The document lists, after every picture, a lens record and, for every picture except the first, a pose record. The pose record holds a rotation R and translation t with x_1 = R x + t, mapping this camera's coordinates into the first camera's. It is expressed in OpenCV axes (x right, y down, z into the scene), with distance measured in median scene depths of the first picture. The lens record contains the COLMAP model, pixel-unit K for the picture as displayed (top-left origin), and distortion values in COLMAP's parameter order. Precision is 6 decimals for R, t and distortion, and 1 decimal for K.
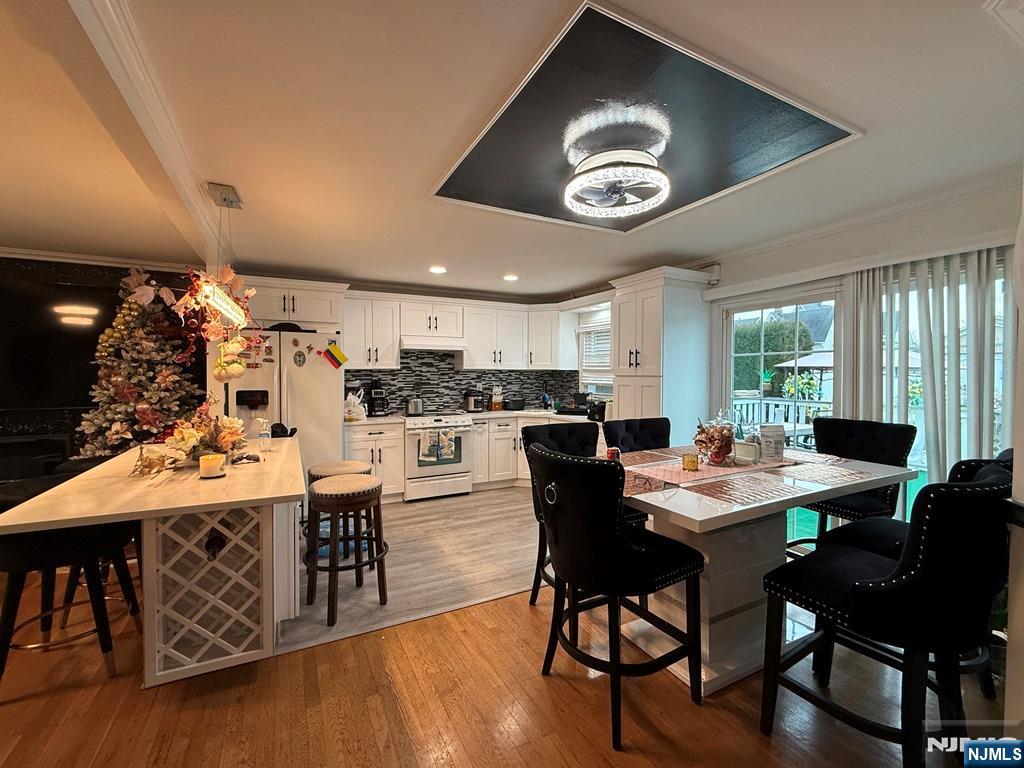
lens RADIAL K [[440.1, 0, 513.0], [0, 440.1, 381.7], [0, 0, 1]] dist [-0.000850, -0.000925]
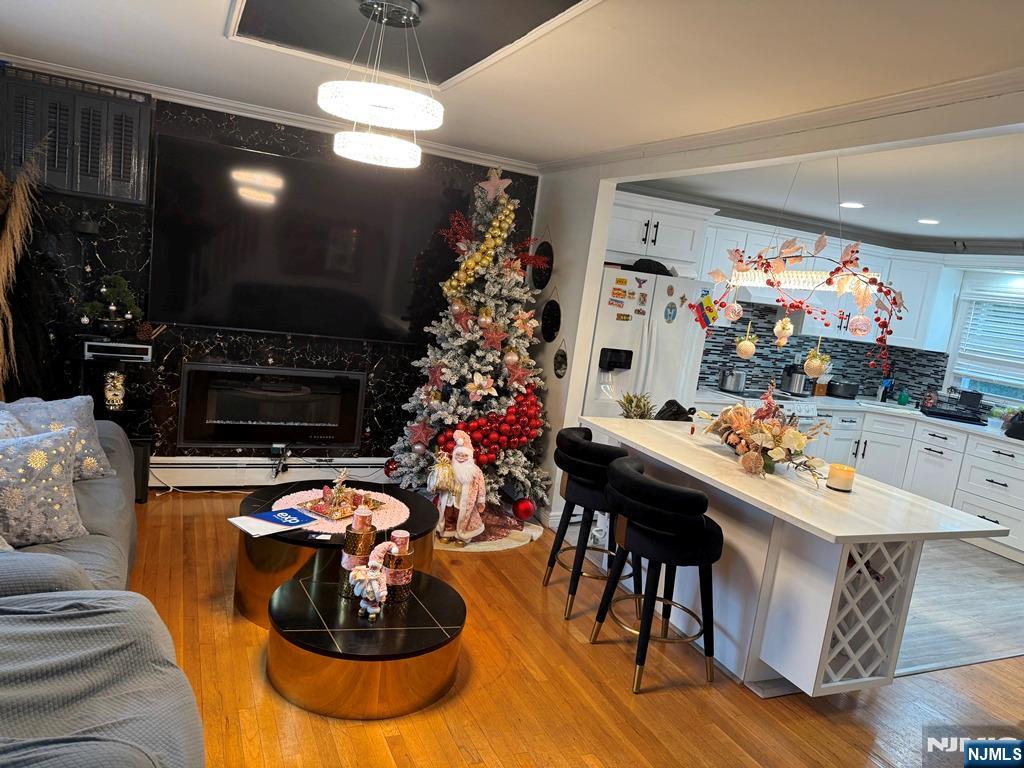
lens RADIAL K [[721.2, 0, 522.5], [0, 721.2, 388.1], [0, 0, 1]] dist [0.058832, -0.071116]
pose [[0.990893, 0.130494, -0.033190, -0.577933], [-0.125262, 0.983793, 0.128302, -0.044280], [0.049395, -0.122976, 0.991180, -0.217379]]
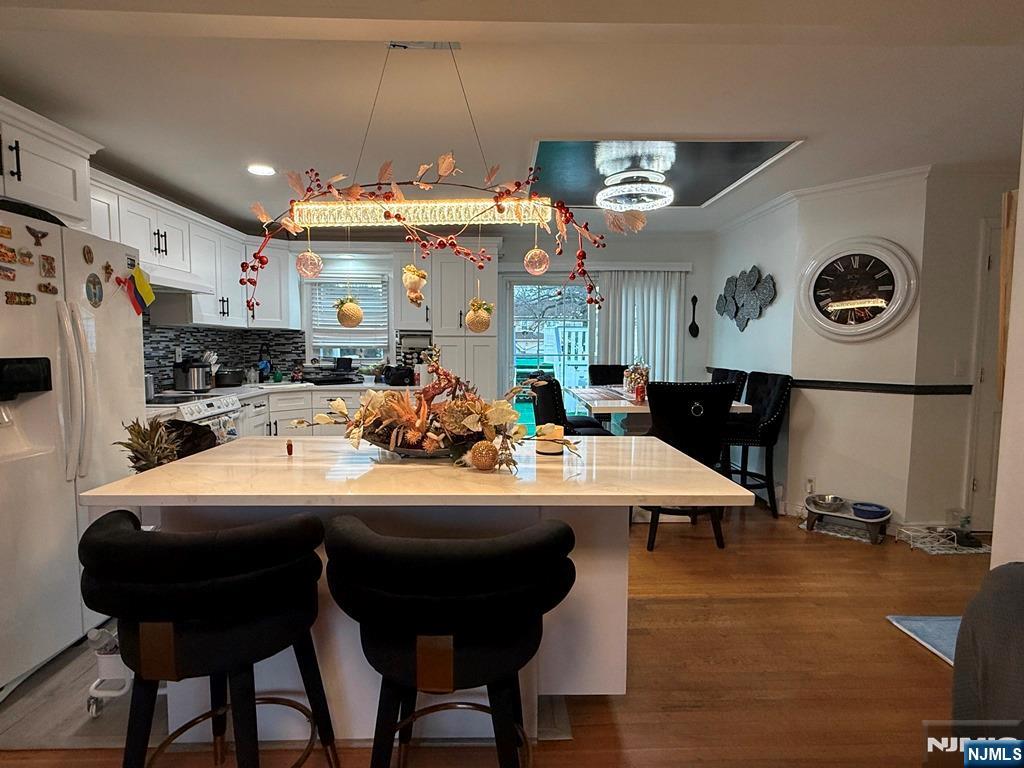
lens RADIAL K [[541.5, 0, 509.8], [0, 541.5, 382.0], [0, 0, 1]] dist [0.005403, -0.000798]
pose [[0.443666, -0.061286, 0.894094, -0.694874], [0.012775, 0.997990, 0.062068, 0.013402], [-0.896101, -0.016116, 0.443557, 0.288594]]
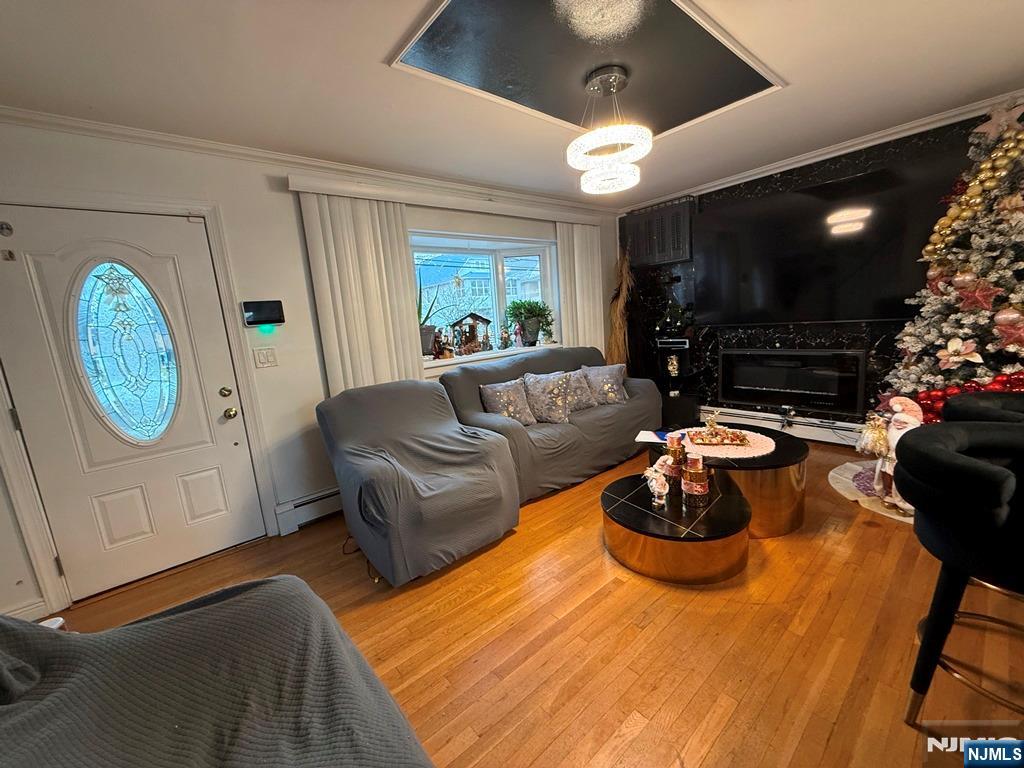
lens RADIAL K [[408.5, 0, 509.2], [0, 408.5, 386.3], [0, 0, 1]] dist [-0.001249, 0.000645]
pose [[0.207764, 0.146788, -0.967102, -0.289871], [0.062991, 0.984617, 0.162979, 0.009200], [0.976149, -0.094780, 0.195322, 0.102105]]
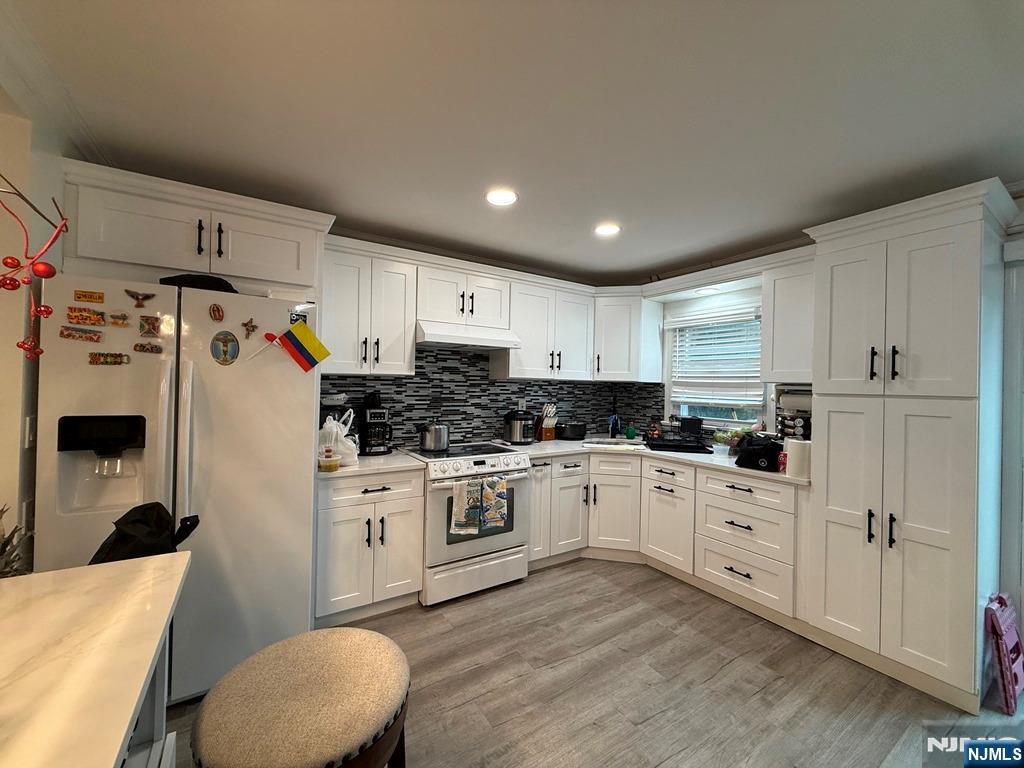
lens RADIAL K [[408.5, 0, 509.4], [0, 408.5, 384.4], [0, 0, 1]] dist [-0.001249, 0.000645]
pose [[0.996236, 0.018539, 0.084676, -0.185917], [-0.016822, 0.999639, -0.020952, -0.007574], [-0.085034, 0.019449, 0.996188, 0.459765]]
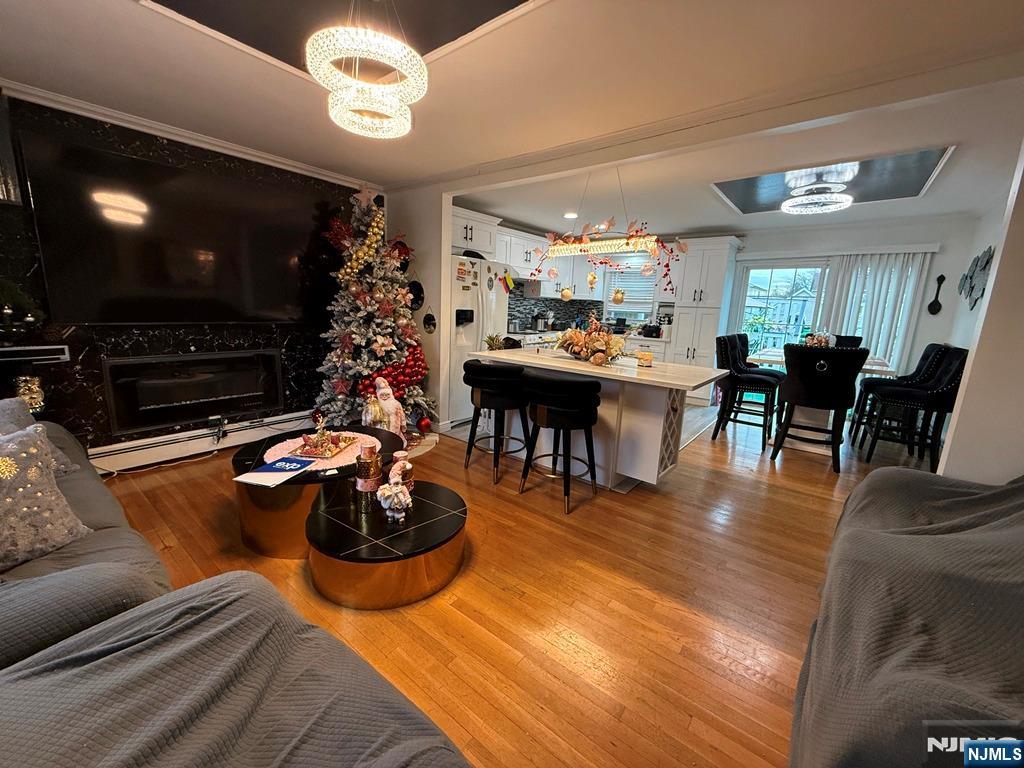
lens RADIAL K [[408.5, 0, 510.9], [0, 408.5, 383.5], [0, 0, 1]] dist [-0.001249, 0.000645]
pose [[0.915461, -0.043392, 0.400059, -0.756598], [-0.029320, 0.984334, 0.173858, 0.017027], [-0.401336, -0.170890, 0.899848, -0.053832]]
